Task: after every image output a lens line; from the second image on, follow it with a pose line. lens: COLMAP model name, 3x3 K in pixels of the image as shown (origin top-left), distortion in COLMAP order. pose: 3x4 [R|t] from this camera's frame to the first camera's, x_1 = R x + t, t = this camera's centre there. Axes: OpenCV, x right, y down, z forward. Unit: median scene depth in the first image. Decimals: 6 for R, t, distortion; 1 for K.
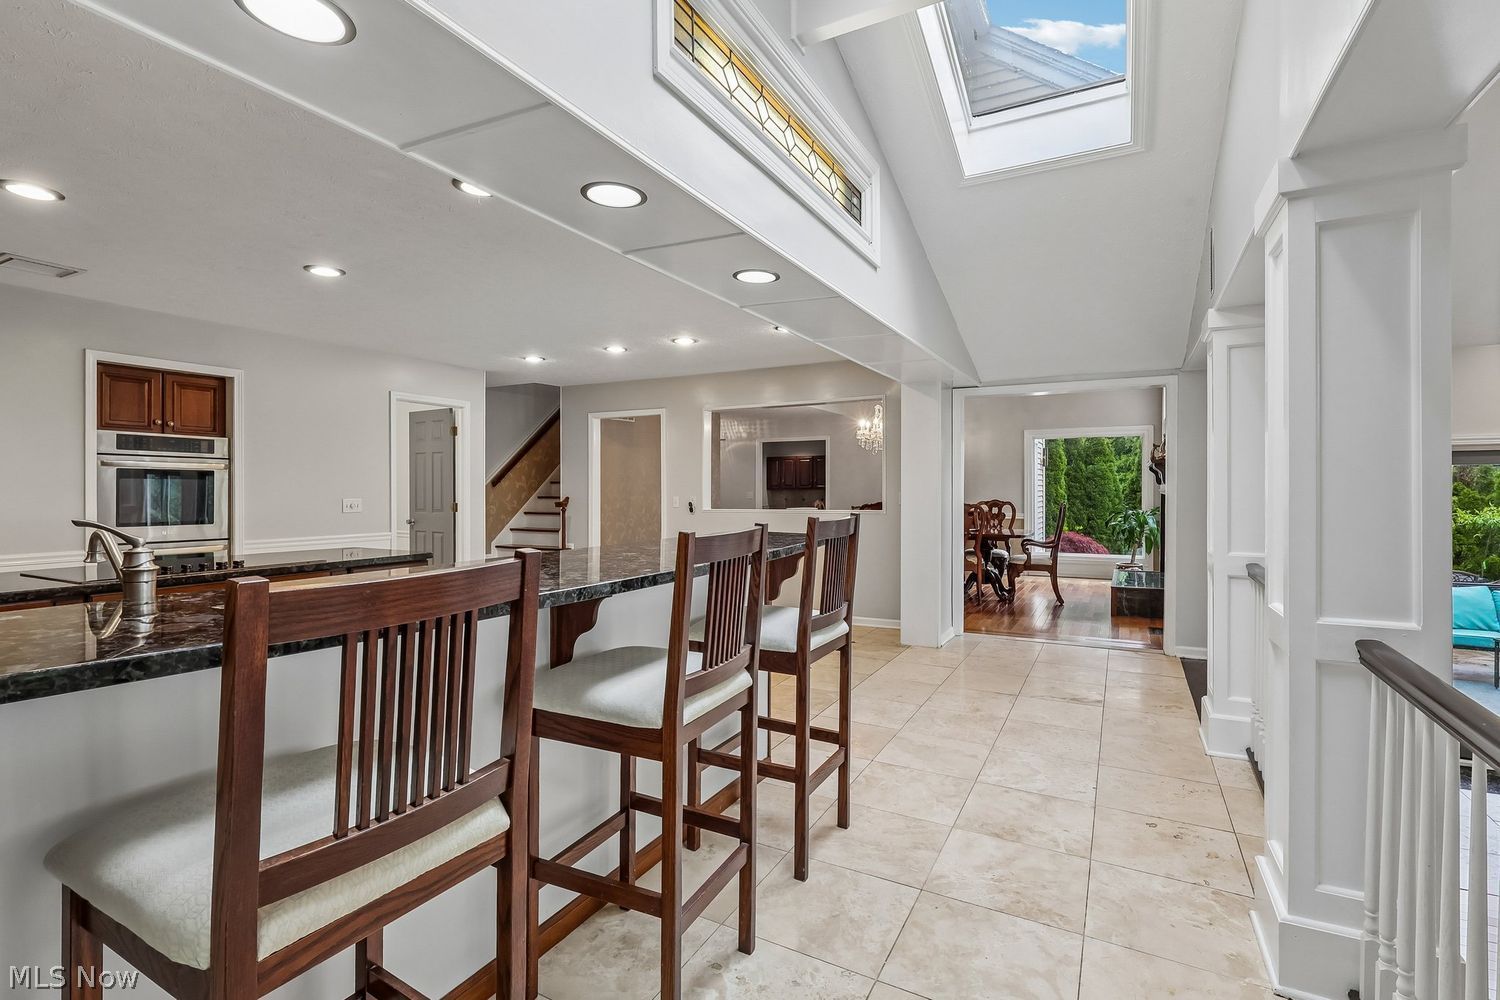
lens RADIAL K [[699.6, 0, 741.1], [0, 699.6, 495.9], [0, 0, 1]] dist [-0.000298, -0.000185]
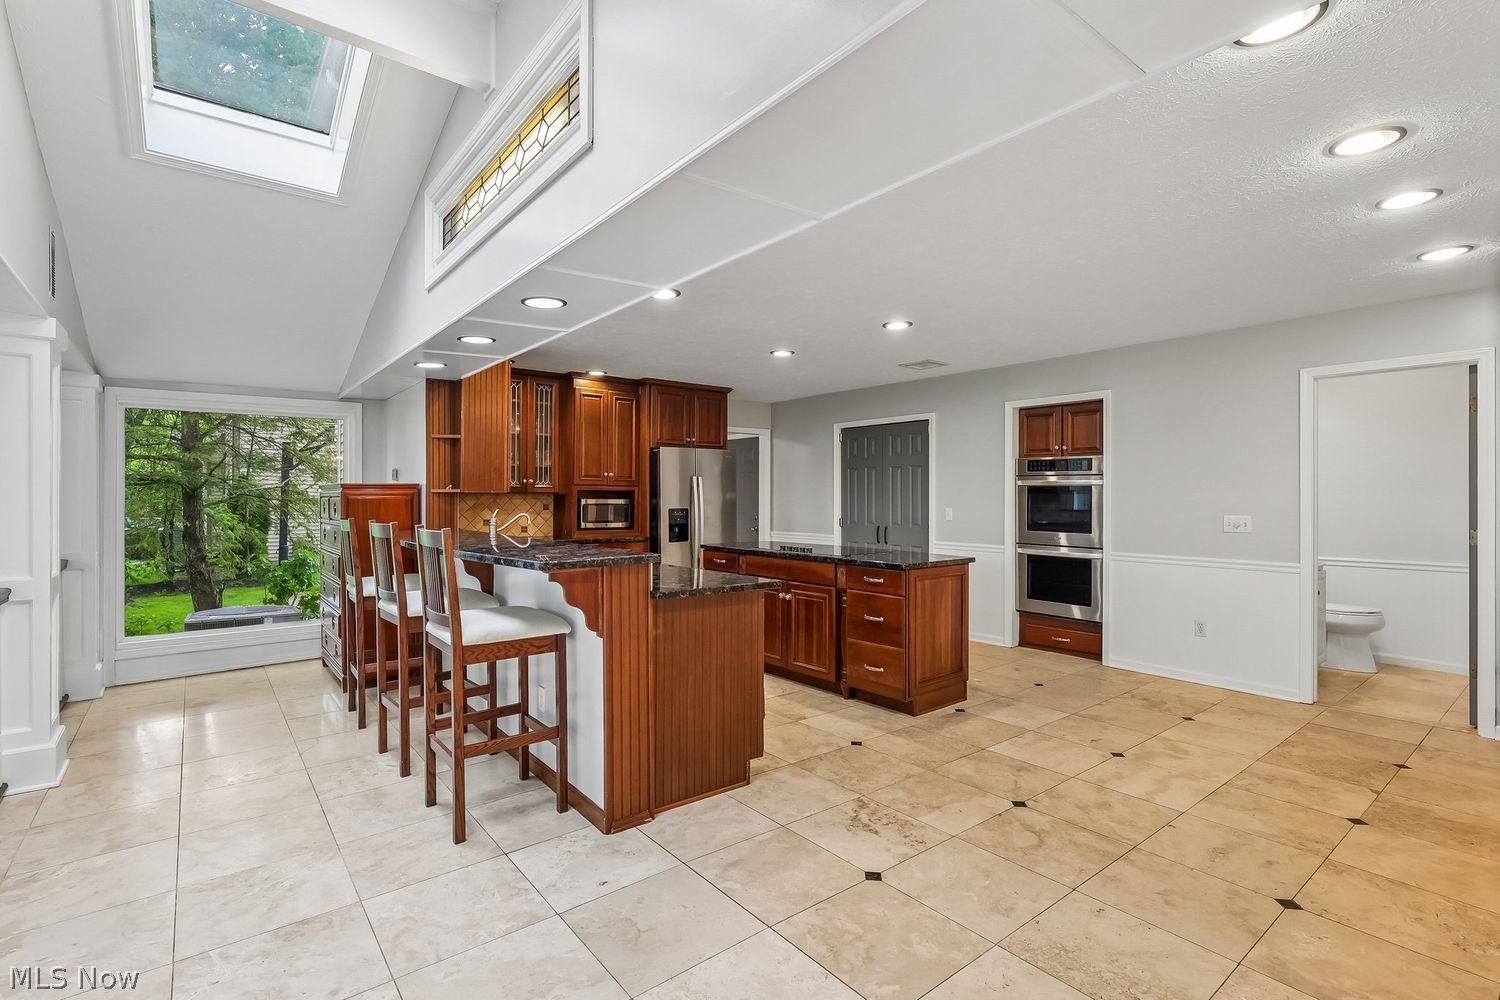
lens RADIAL K [[699.6, 0, 746.0], [0, 699.6, 494.5], [0, 0, 1]] dist [-0.000298, -0.000185]
pose [[-0.390374, -0.004983, -0.920643, 0.920460], [-0.016673, 0.999860, 0.001658, -0.029222], [0.920505, 0.015997, -0.390403, 1.785823]]
